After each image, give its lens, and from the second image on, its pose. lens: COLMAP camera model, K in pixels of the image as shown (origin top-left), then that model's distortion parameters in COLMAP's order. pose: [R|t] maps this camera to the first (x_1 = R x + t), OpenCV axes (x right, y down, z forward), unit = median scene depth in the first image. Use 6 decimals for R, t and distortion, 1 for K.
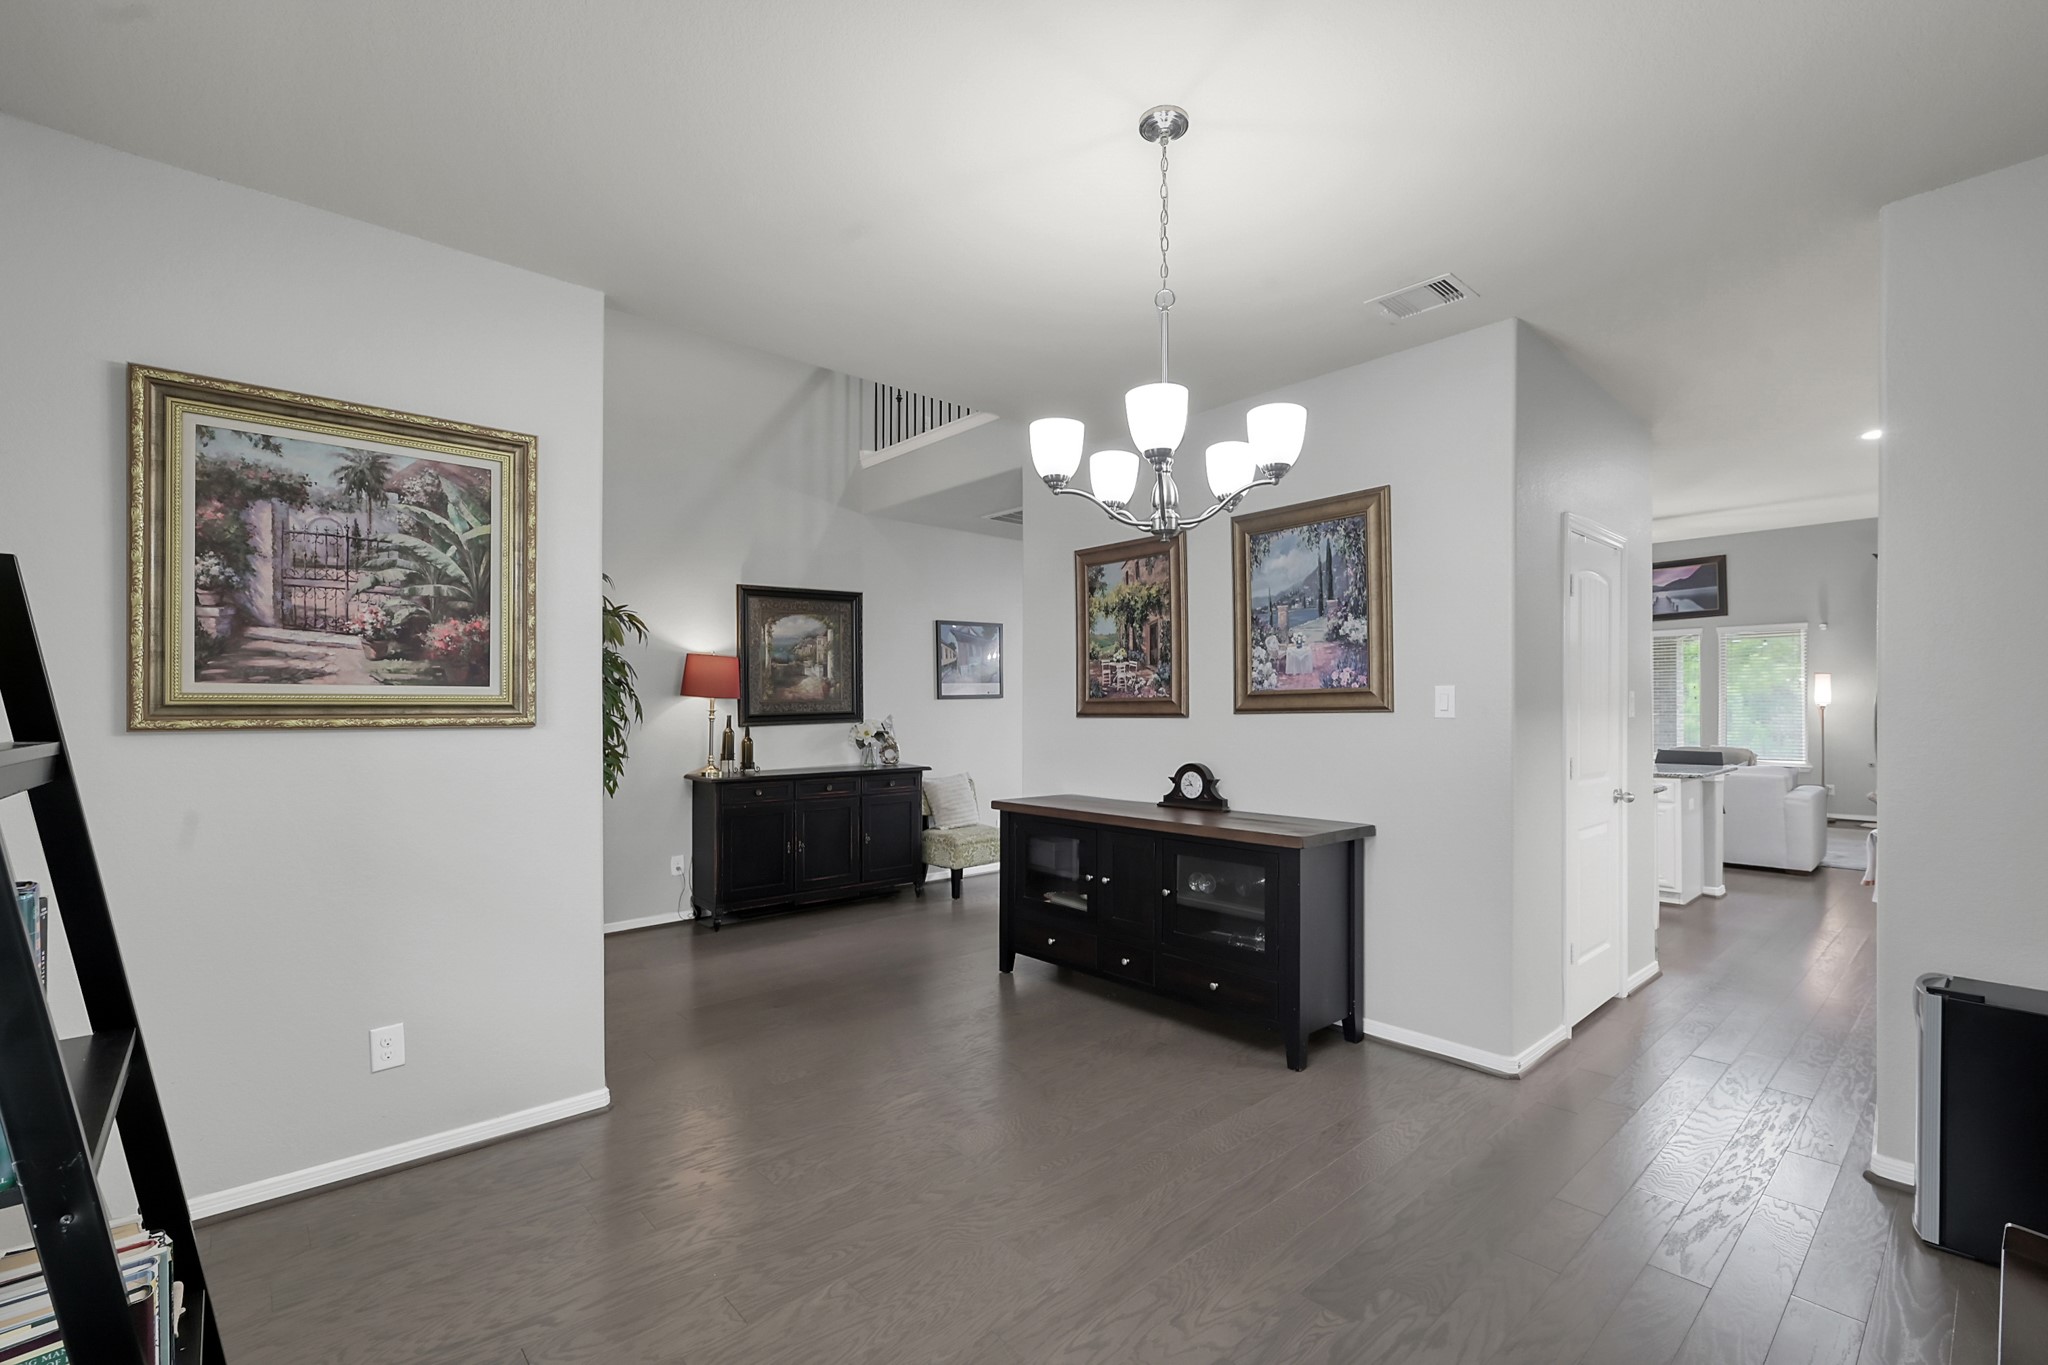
lens RADIAL K [[895.3, 0, 1022.1], [0, 895.3, 697.4], [0, 0, 1]] dist [0.002892, -0.000683]
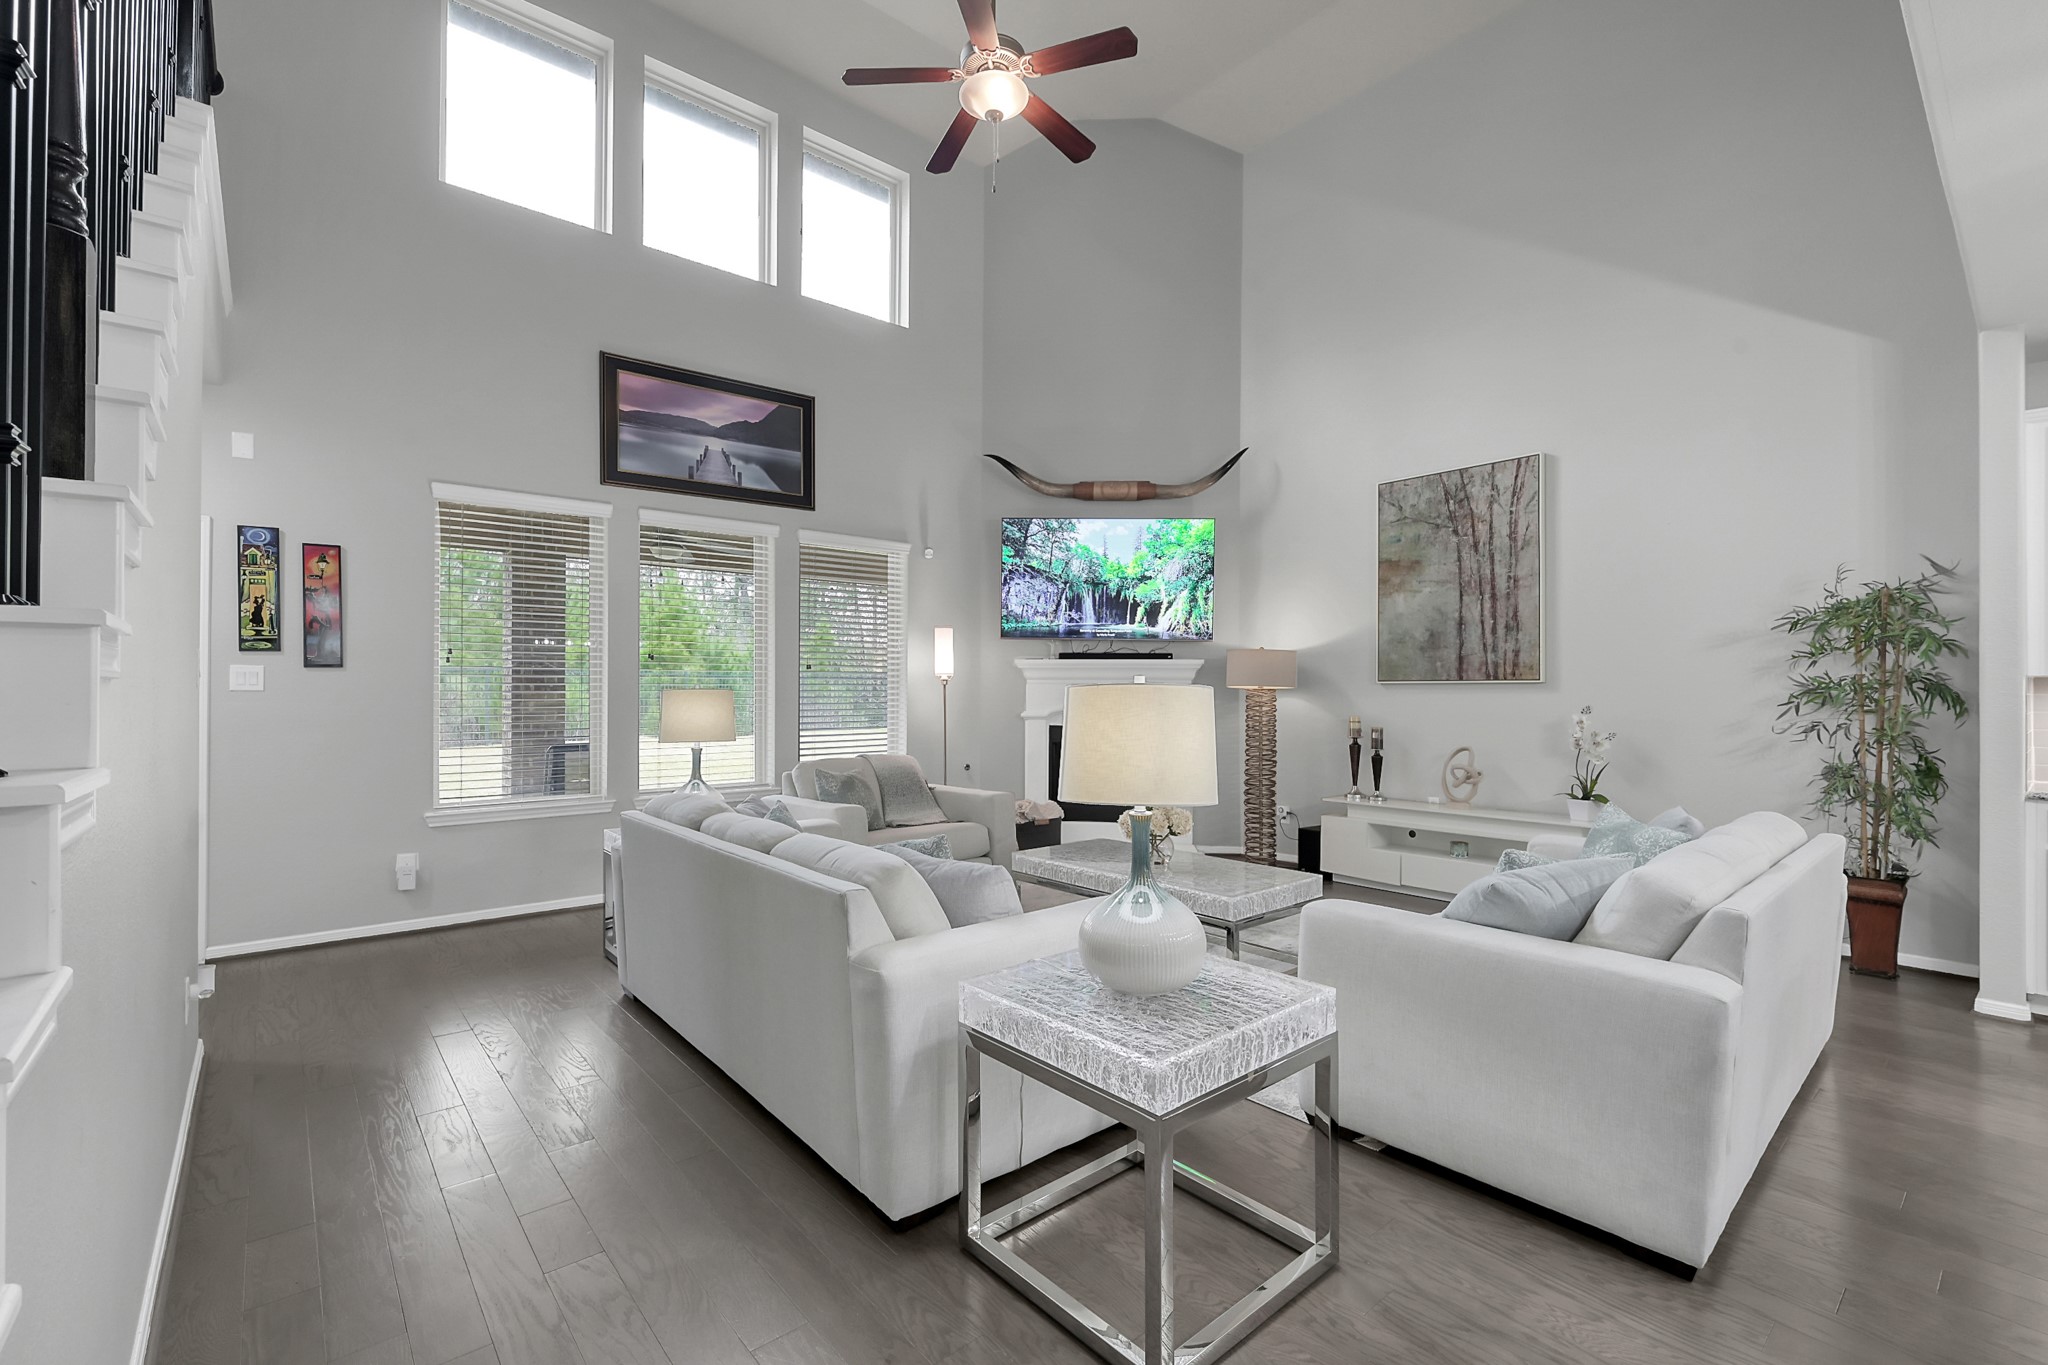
lens RADIAL K [[895.3, 0, 1032.7], [0, 895.3, 684.2], [0, 0, 1]] dist [0.002892, -0.000683]
pose [[0.027168, 0.008355, 0.999596, 0.252740], [-0.007943, 0.999935, -0.008142, 0.015554], [-0.999599, -0.007719, 0.027233, 0.842680]]
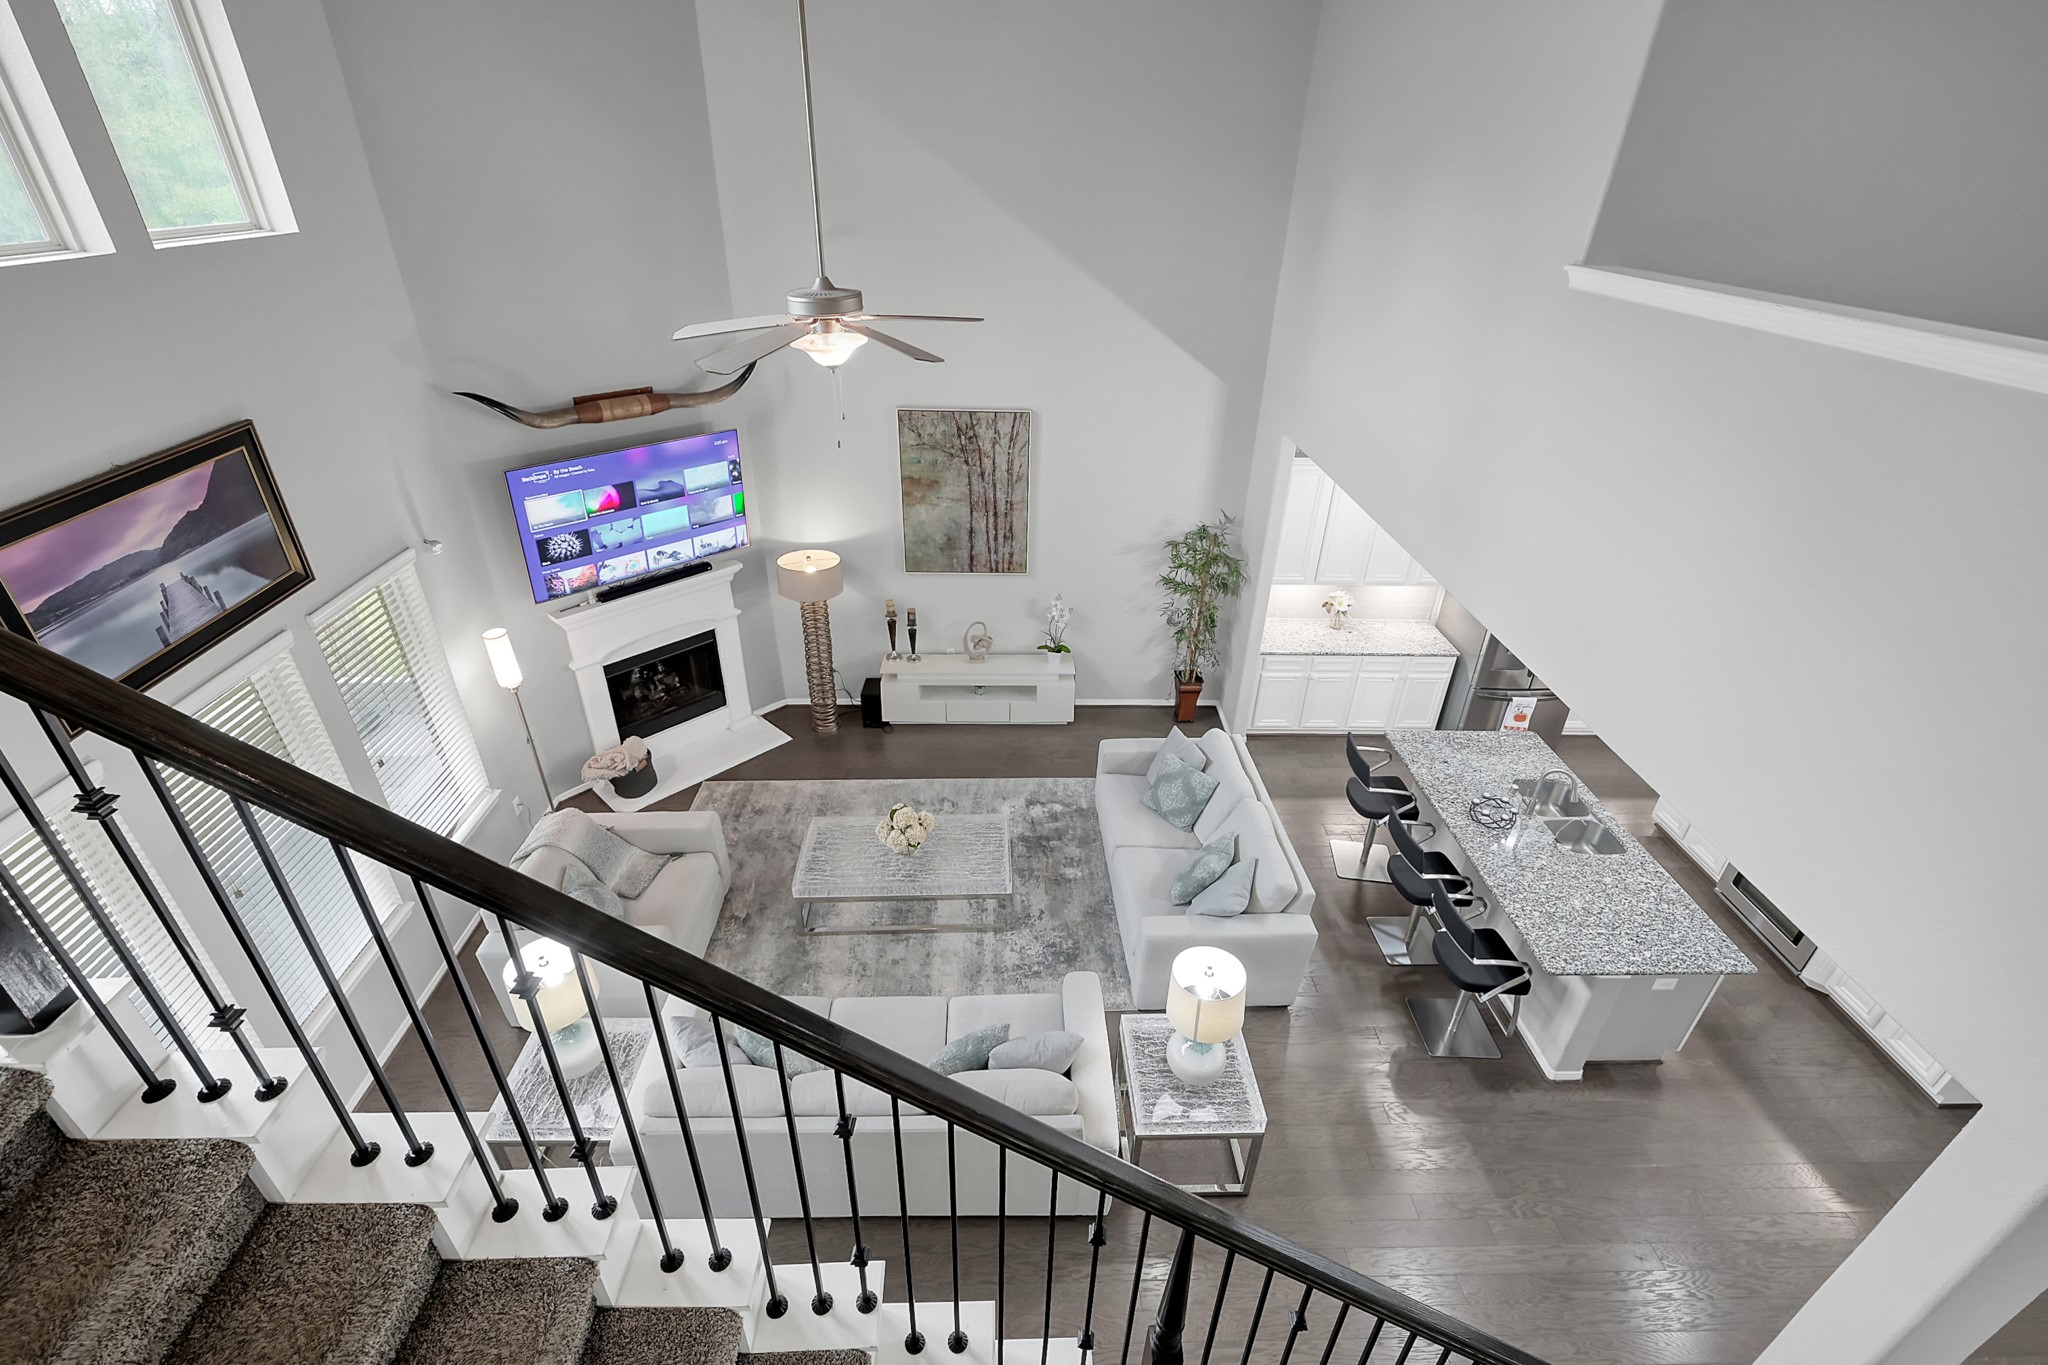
lens RADIAL K [[895.3, 0, 1036.4], [0, 895.3, 677.6], [0, 0, 1]] dist [0.002892, -0.000683]
pose [[-0.759343, -0.342582, 0.553206, 0.324292], [-0.031008, 0.868267, 0.495127, -0.249774], [-0.649952, 0.358817, -0.669935, 1.056098]]
